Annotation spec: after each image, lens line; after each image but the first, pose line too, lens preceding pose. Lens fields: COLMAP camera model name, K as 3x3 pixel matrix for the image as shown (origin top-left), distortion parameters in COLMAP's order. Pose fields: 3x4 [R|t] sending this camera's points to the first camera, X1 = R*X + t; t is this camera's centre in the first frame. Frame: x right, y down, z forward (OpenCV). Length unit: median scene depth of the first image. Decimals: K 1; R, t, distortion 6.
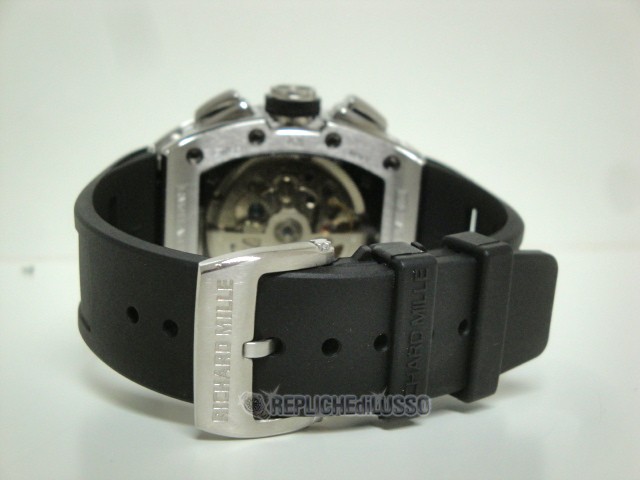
lens RADIAL K [[1046.0, 0, 320.0], [0, 1046.0, 240.0], [0, 0, 1]] dist [0.014511, 0.028882]
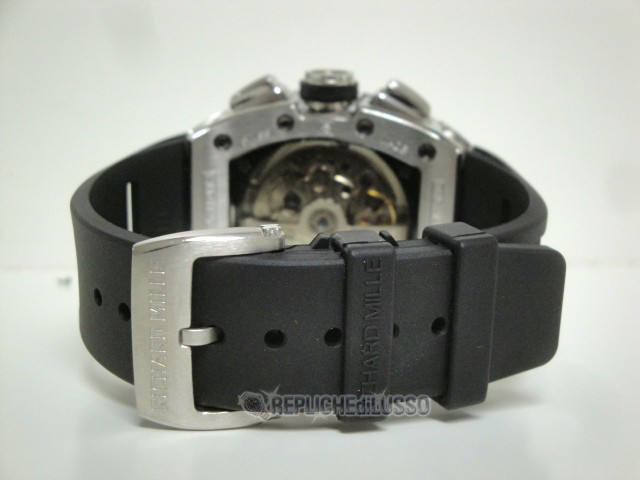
lens RADIAL K [[1046.0, 0, 320.0], [0, 1046.0, 240.0], [0, 0, 1]] dist [0.014511, 0.028882]
pose [[0.968631, 0.026324, -0.247105, 0.211655], [-0.028067, 0.999600, -0.003532, 0.011950], [0.246913, 0.010357, 0.968982, 0.074057]]
